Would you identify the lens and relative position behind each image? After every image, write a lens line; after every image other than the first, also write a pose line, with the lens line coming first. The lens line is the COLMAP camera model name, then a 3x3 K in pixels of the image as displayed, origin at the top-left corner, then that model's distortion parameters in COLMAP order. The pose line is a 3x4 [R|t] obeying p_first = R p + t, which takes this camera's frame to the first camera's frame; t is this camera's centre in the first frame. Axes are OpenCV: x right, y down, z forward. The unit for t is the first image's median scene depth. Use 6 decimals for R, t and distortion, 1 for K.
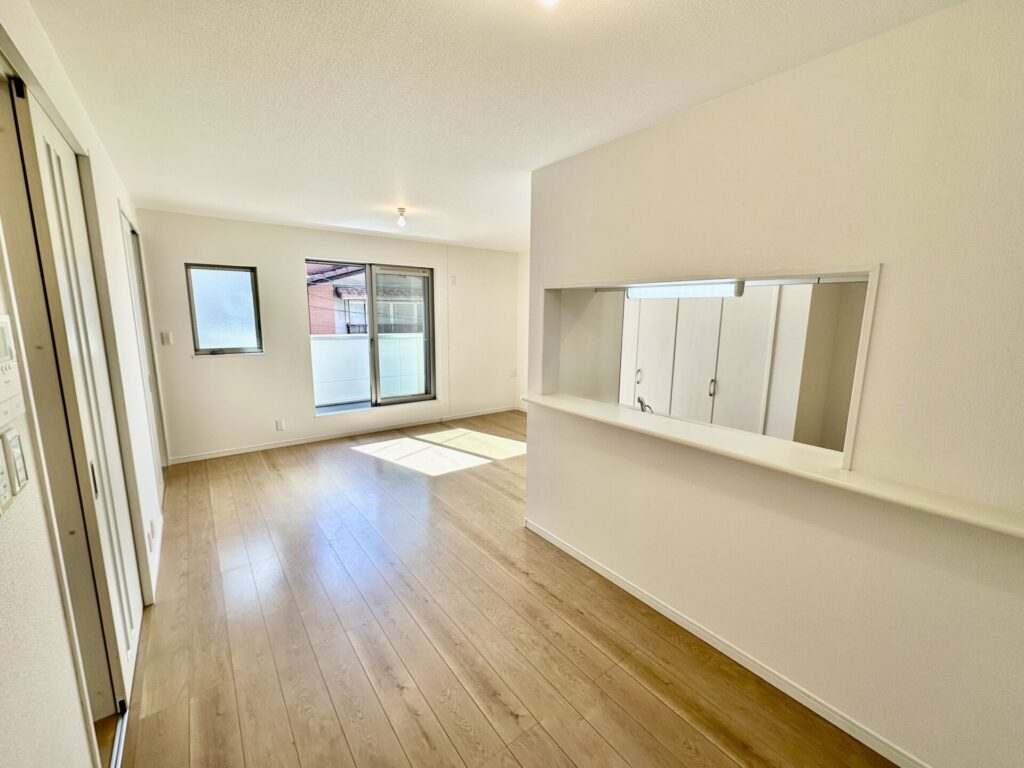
lens RADIAL K [[421.1, 0, 512.0], [0, 421.1, 384.0], [0, 0, 1]] dist [-0.000027, 0.000224]
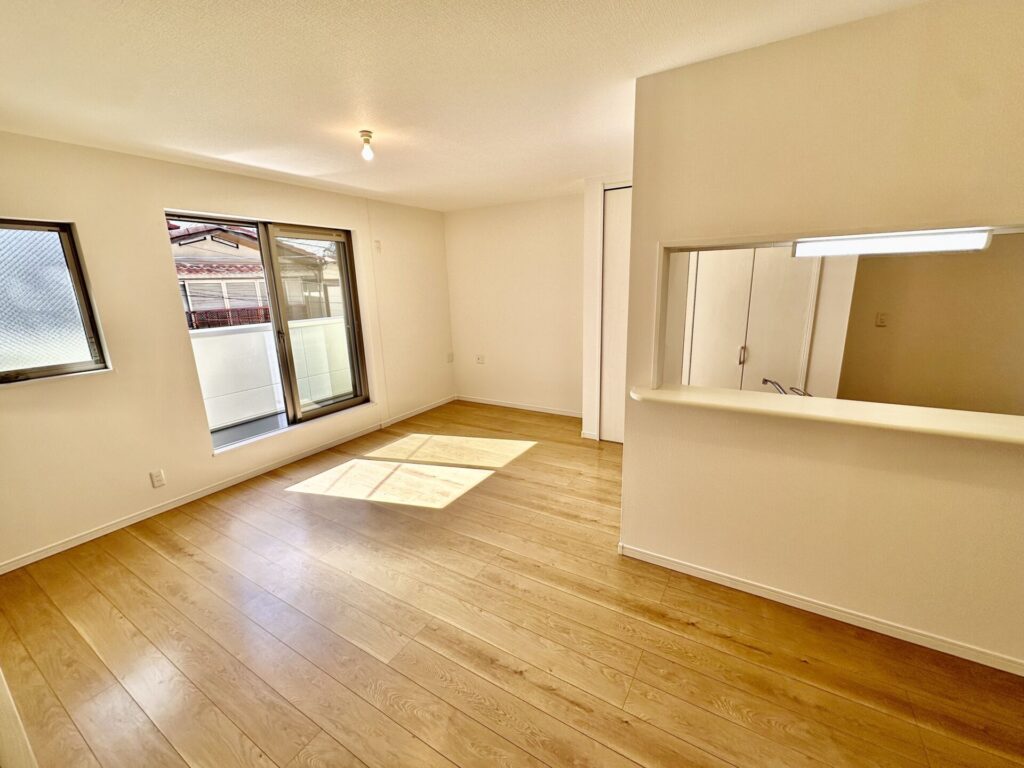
lens RADIAL K [[421.1, 0, 512.0], [0, 421.1, 384.0], [0, 0, 1]] dist [-0.000027, 0.000224]
pose [[0.929606, -0.123633, 0.347200, -0.276129], [0.101079, 0.991459, 0.082413, -0.046241], [-0.354424, -0.041517, 0.934163, 0.238785]]
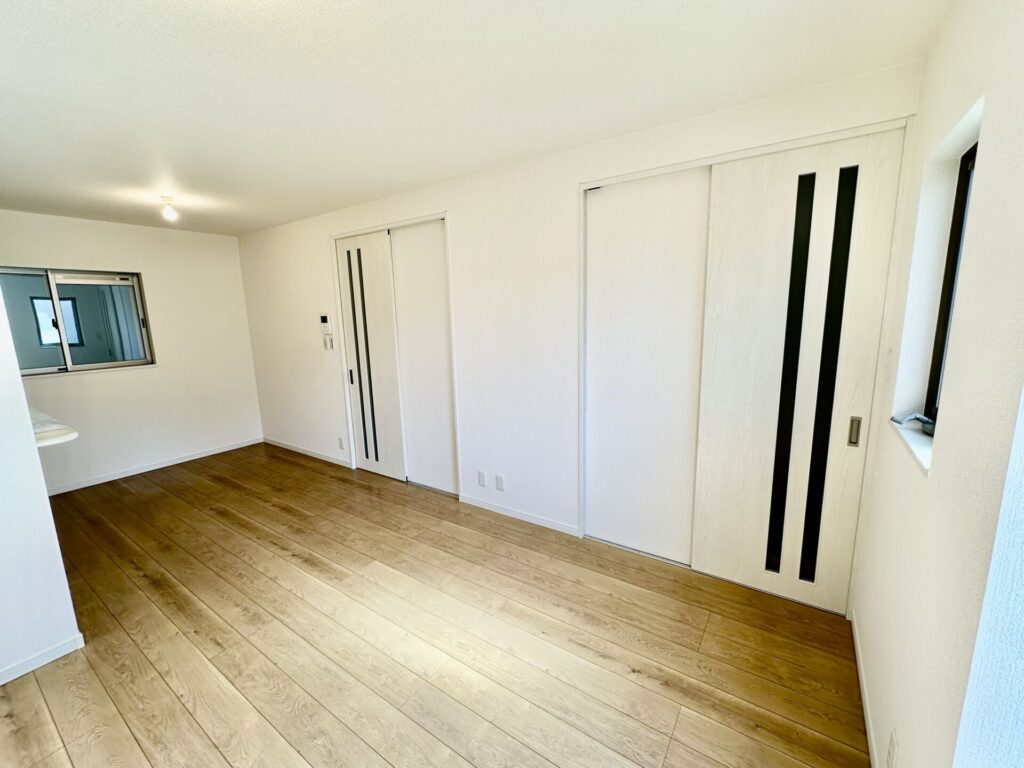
lens RADIAL K [[421.1, 0, 512.0], [0, 421.1, 384.0], [0, 0, 1]] dist [-0.000027, 0.000224]
pose [[-0.948222, 0.068643, -0.310101, -0.295978], [-0.037198, 0.945644, 0.323069, -0.195202], [0.315422, 0.317877, -0.894127, 1.160085]]
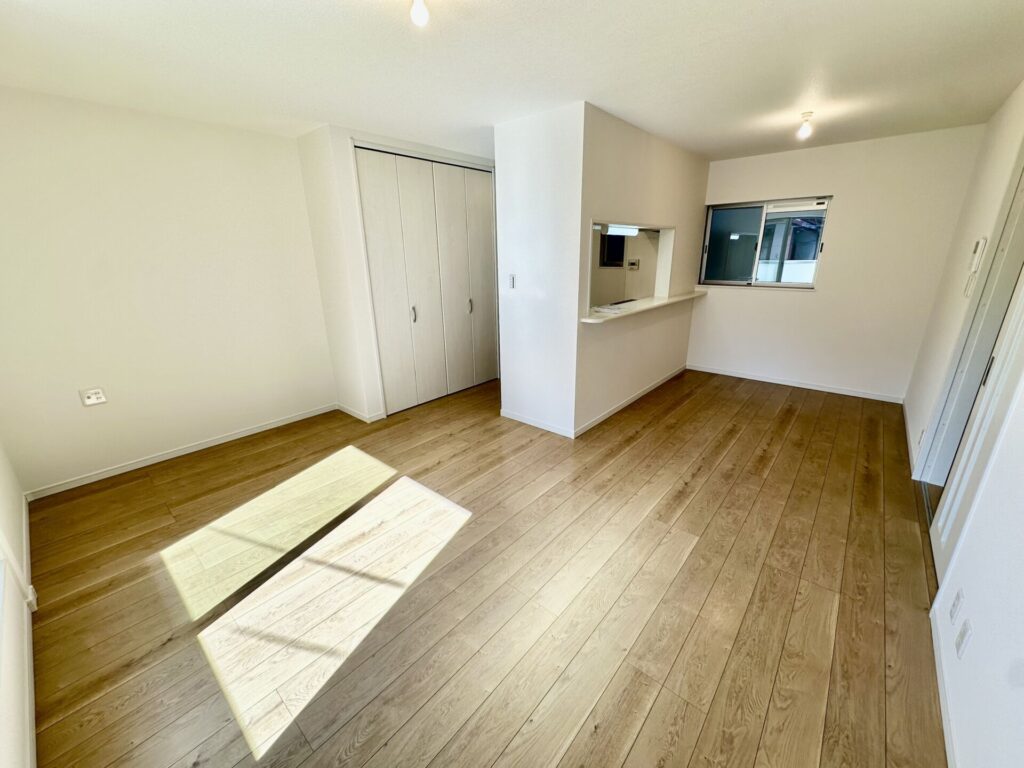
lens RADIAL K [[411.2, 0, 514.9], [0, 411.2, 380.7], [0, 0, 1]] dist [-0.000791, 0.000114]
pose [[-0.213610, -0.300483, 0.929559, -0.643560], [0.175487, 0.924241, 0.339090, -0.148435], [-0.961028, 0.235558, -0.144696, 0.891844]]
